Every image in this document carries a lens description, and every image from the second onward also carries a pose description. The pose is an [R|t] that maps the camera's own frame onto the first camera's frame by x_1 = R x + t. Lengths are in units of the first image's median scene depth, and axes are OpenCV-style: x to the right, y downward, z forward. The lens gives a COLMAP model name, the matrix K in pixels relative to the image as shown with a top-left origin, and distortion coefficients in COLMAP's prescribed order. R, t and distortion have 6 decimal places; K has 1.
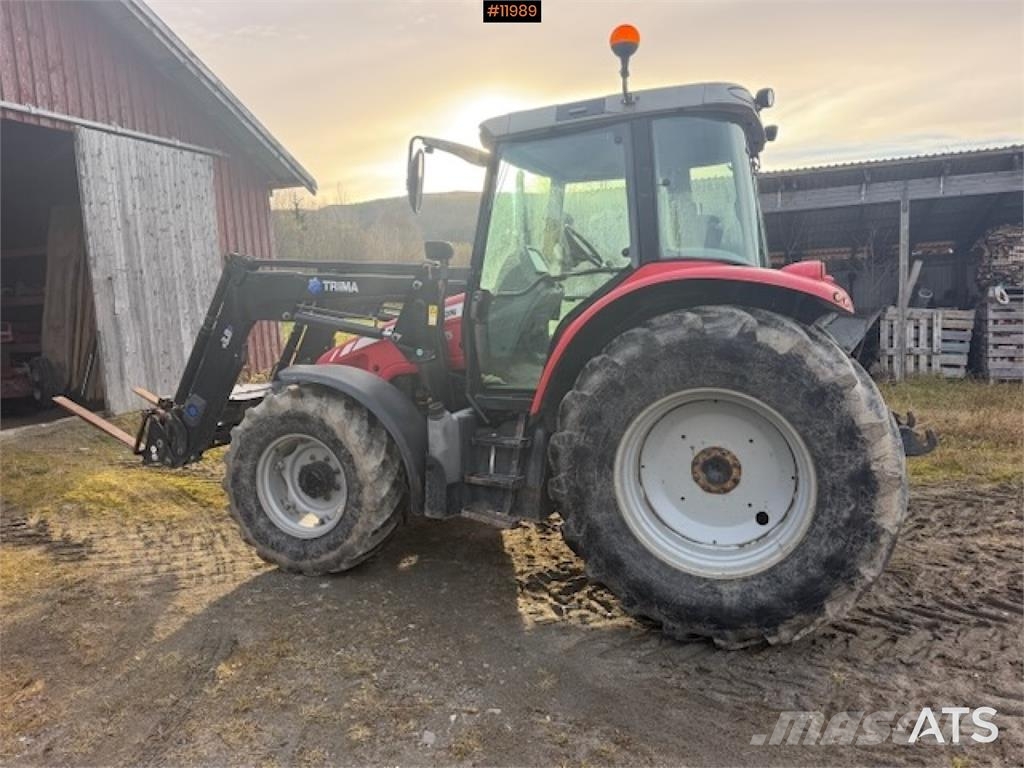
lens RADIAL K [[723.4, 0, 507.7], [0, 723.4, 378.3], [0, 0, 1]] dist [0.038490, -0.042331]
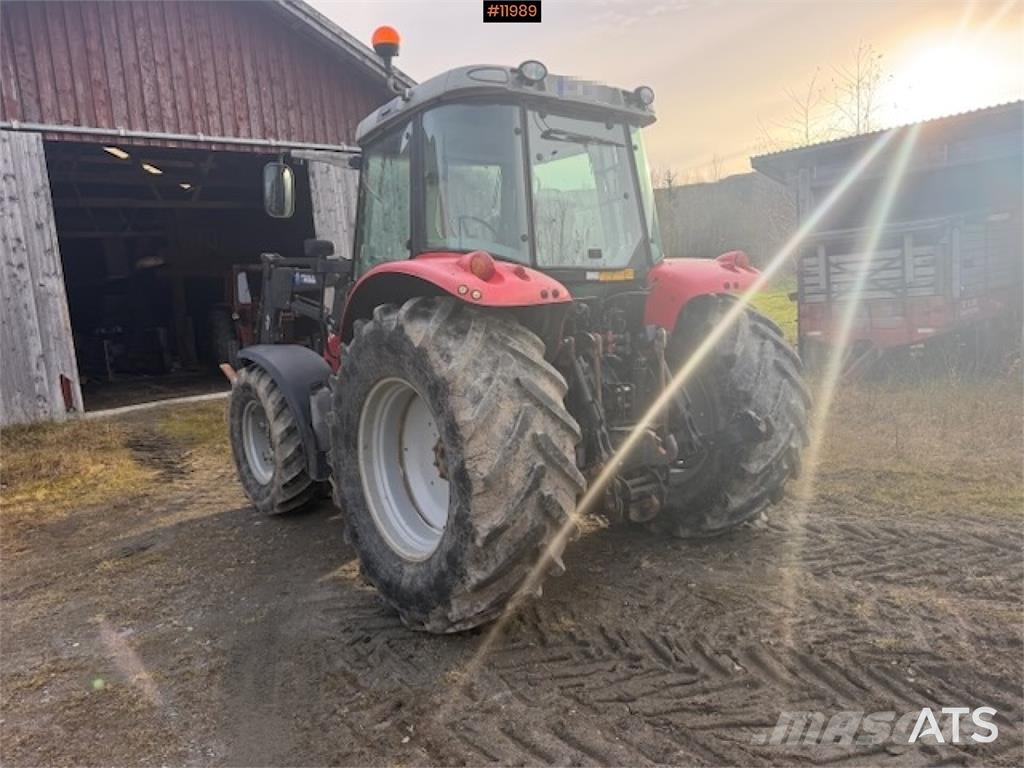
lens RADIAL K [[727.3, 0, 513.4], [0, 727.3, 383.5], [0, 0, 1]] dist [0.046765, -0.062686]
pose [[0.863493, 0.046900, -0.502175, 0.704037], [-0.026214, 0.998495, 0.048178, -0.024140], [0.503678, -0.028438, 0.863423, 0.136652]]
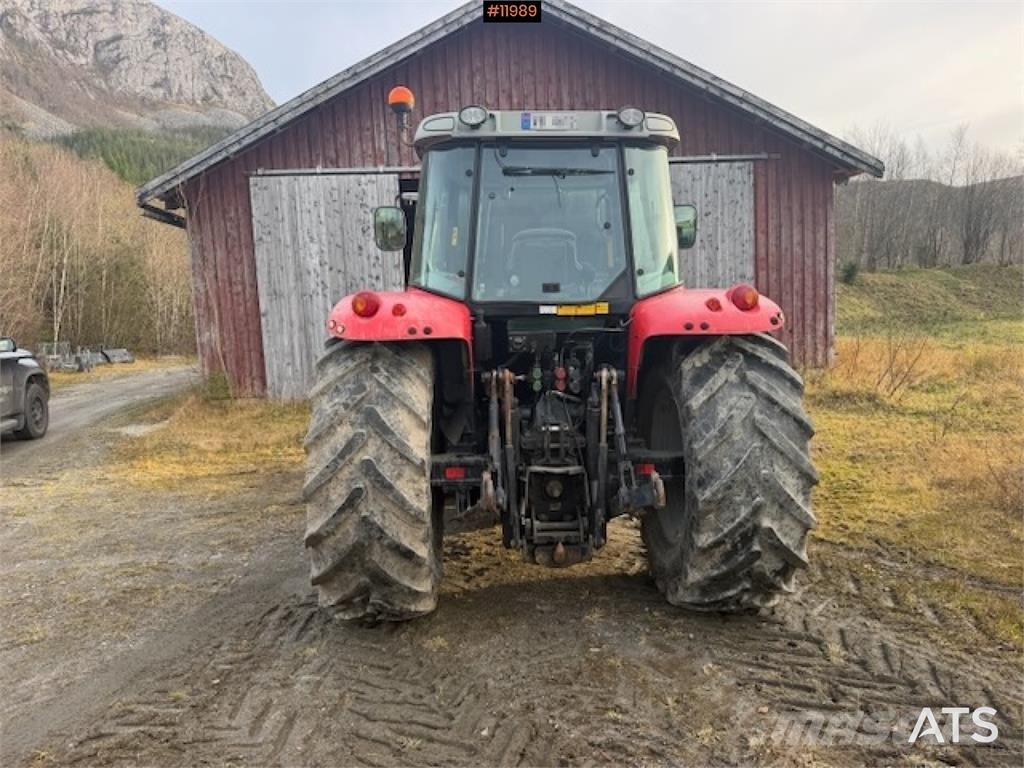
lens RADIAL K [[727.8, 0, 505.0], [0, 727.8, 387.4], [0, 0, 1]] dist [0.036182, -0.040929]
pose [[0.396316, 0.118041, -0.910494, 1.114173], [-0.082488, 0.992268, 0.092738, -0.099107], [0.914401, 0.038352, 0.402989, 0.558351]]
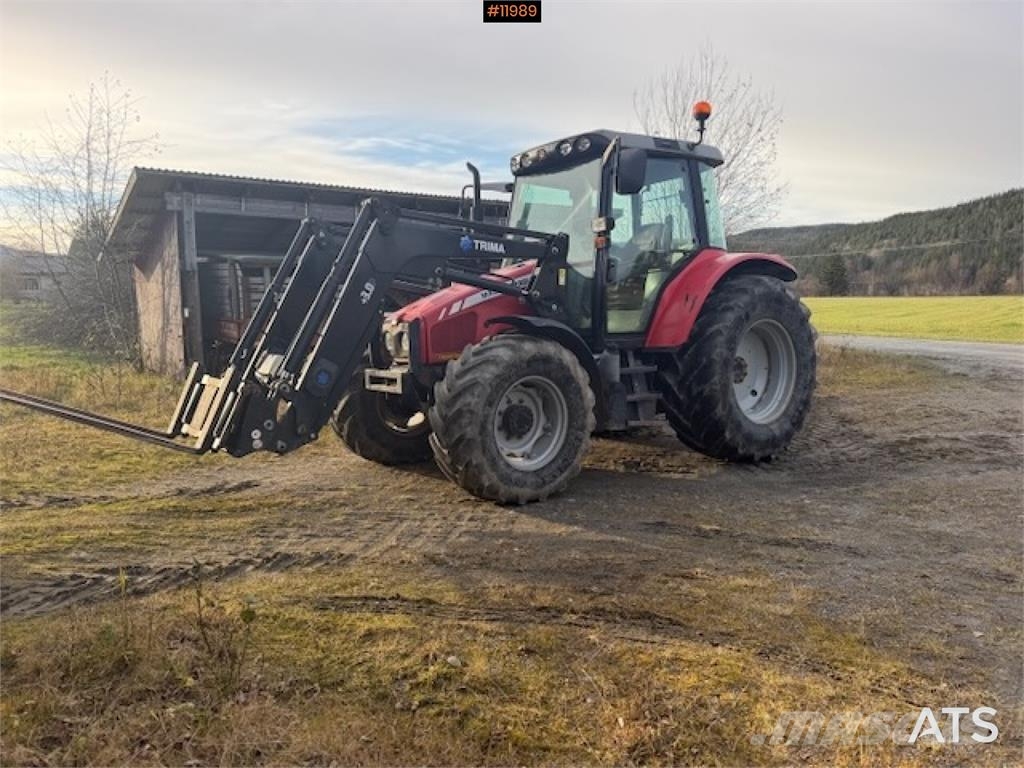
lens RADIAL K [[720.0, 0, 514.0], [0, 720.0, 383.4], [0, 0, 1]] dist [0.095684, -0.141214]
pose [[0.519919, -0.062760, 0.851907, -1.207565], [0.084652, 0.996174, 0.021724, 0.060323], [-0.850011, 0.060821, 0.523242, 0.435153]]
